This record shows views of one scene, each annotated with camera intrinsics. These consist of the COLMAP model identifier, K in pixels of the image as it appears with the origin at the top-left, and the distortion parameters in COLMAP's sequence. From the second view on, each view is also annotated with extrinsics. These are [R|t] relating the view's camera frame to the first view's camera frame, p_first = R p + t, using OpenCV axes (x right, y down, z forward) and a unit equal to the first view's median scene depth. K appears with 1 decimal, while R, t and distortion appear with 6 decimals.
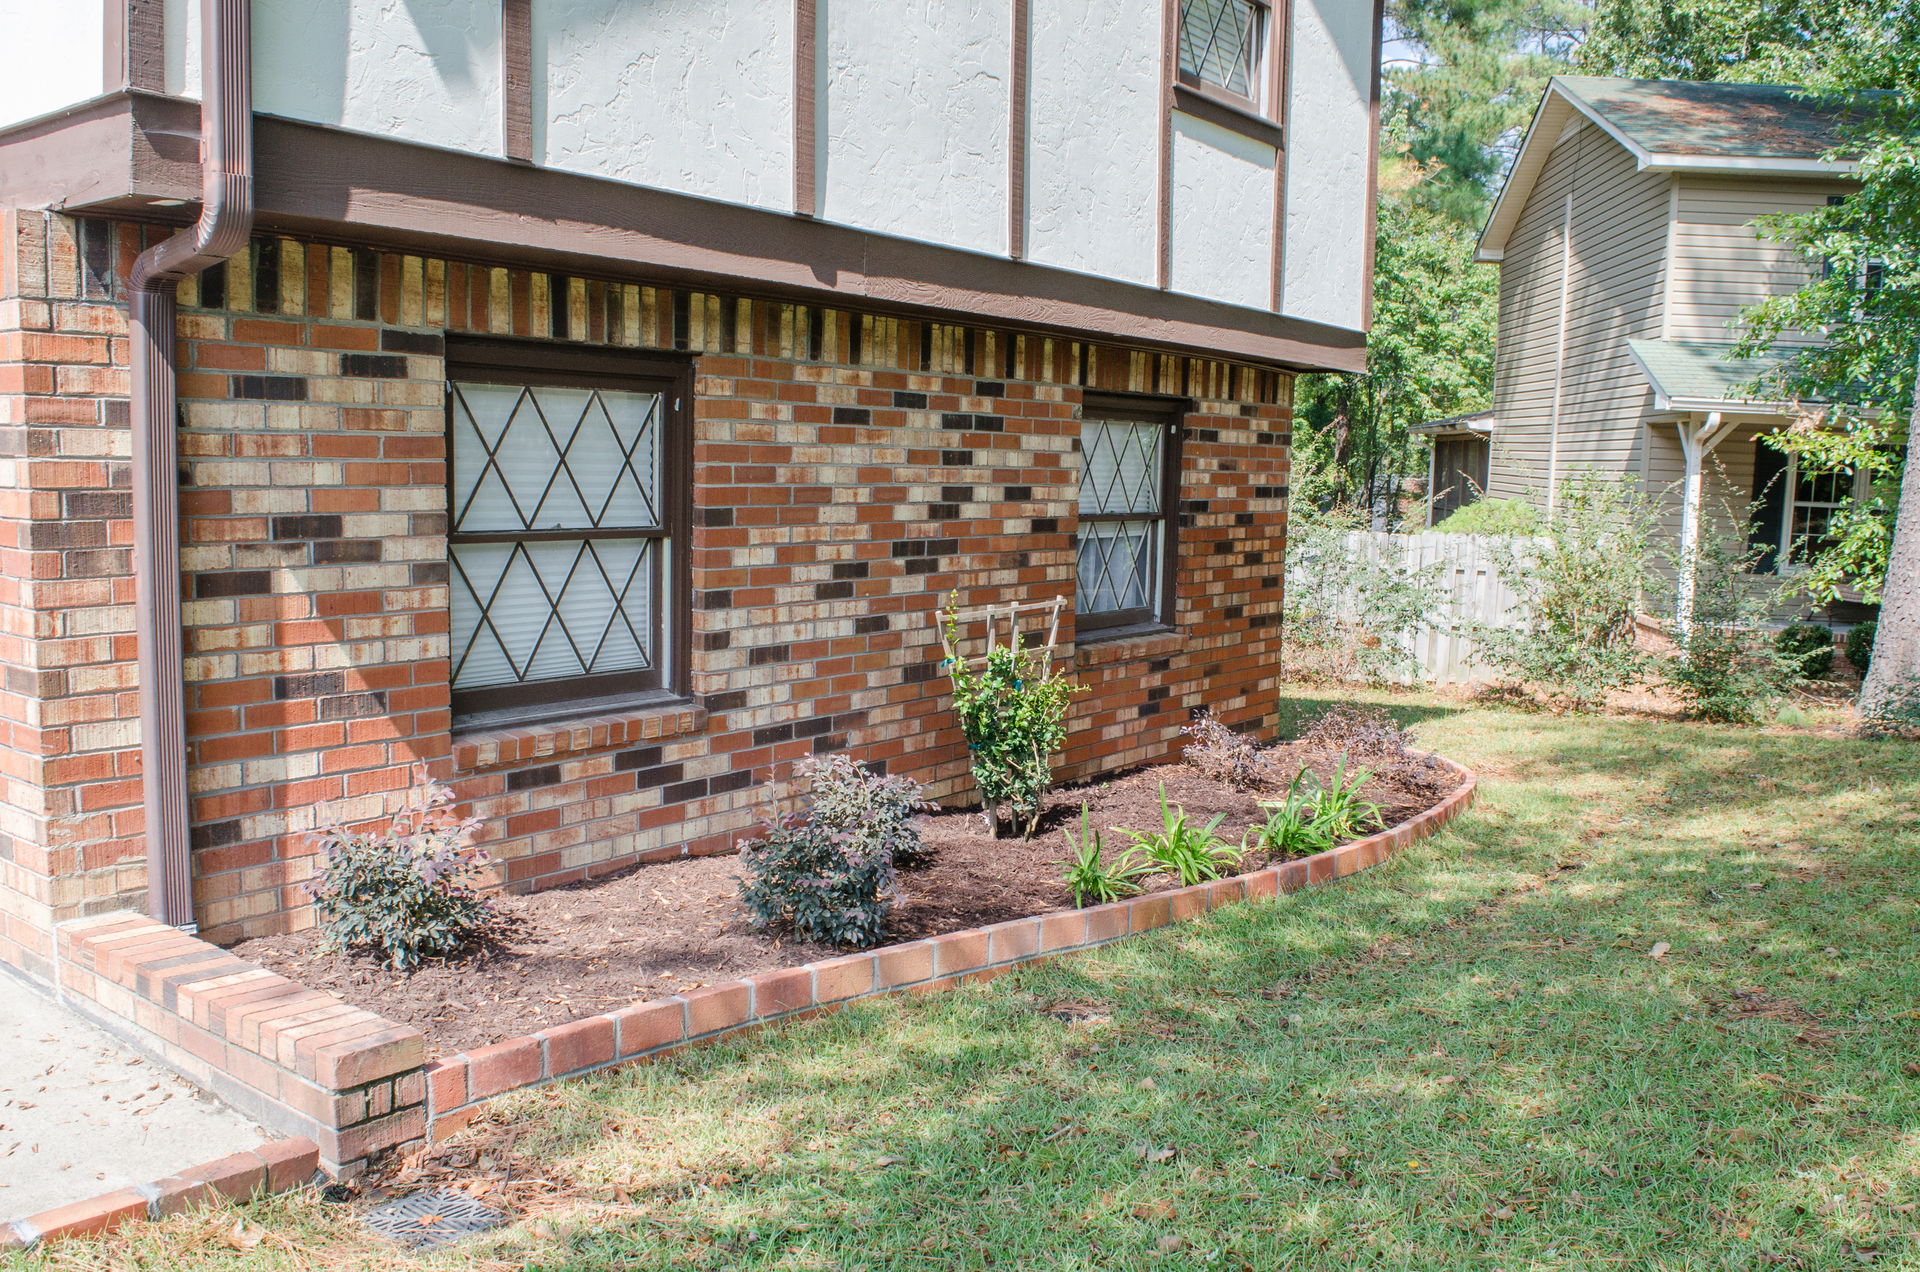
lens RADIAL K [[1830.7, 0, 960.0], [0, 1830.7, 676.1], [0, 0, 1]] dist [-0.096432, -0.001517]
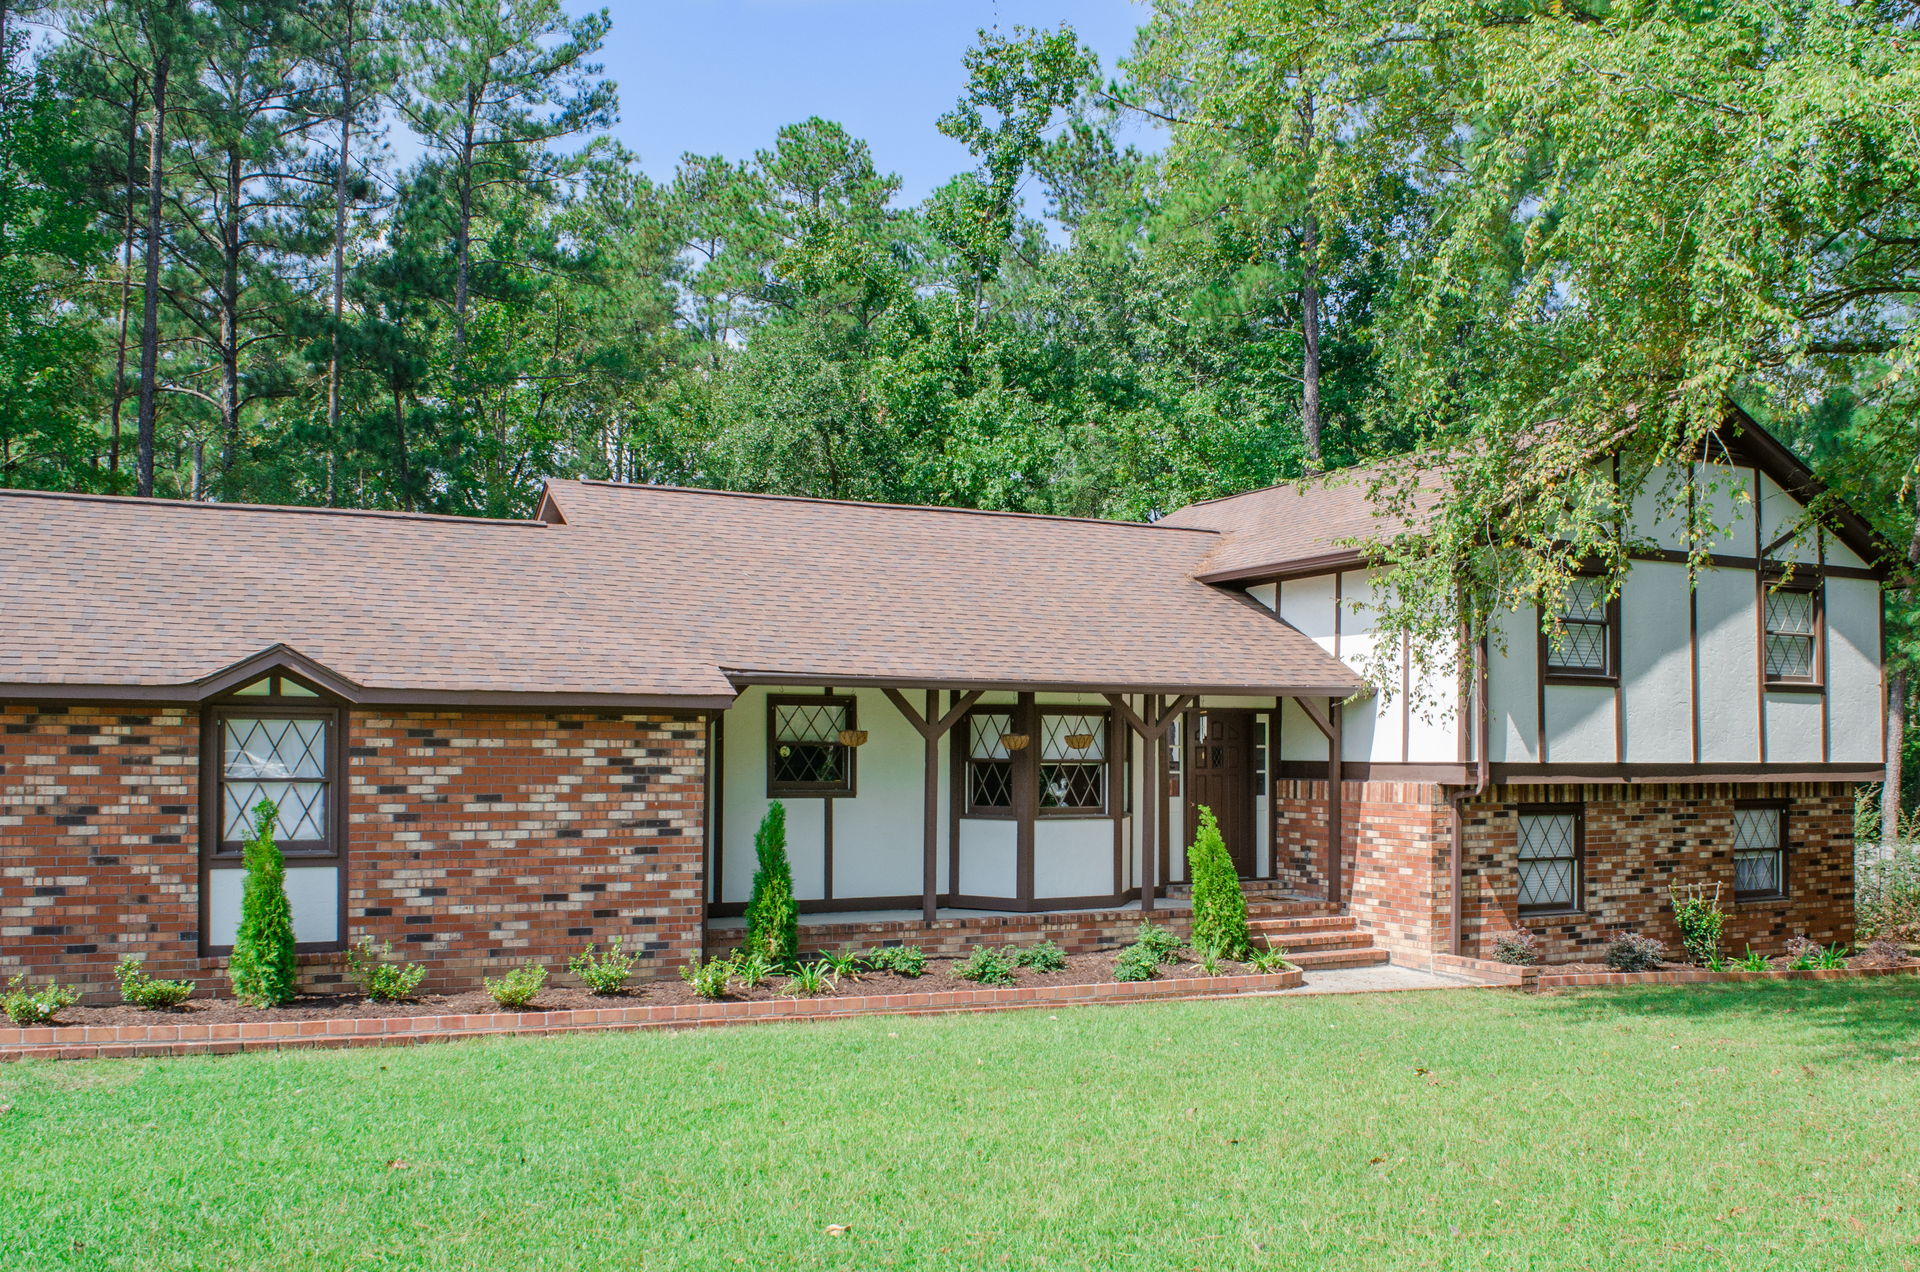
lens RADIAL K [[1830.7, 0, 960.0], [0, 1830.7, 676.1], [0, 0, 1]] dist [-0.096432, -0.001517]
pose [[0.907952, -0.031928, -0.417856, 0.177120], [-0.038150, 0.986656, -0.158284, 0.137051], [0.417334, 0.159655, 0.894618, -2.156521]]
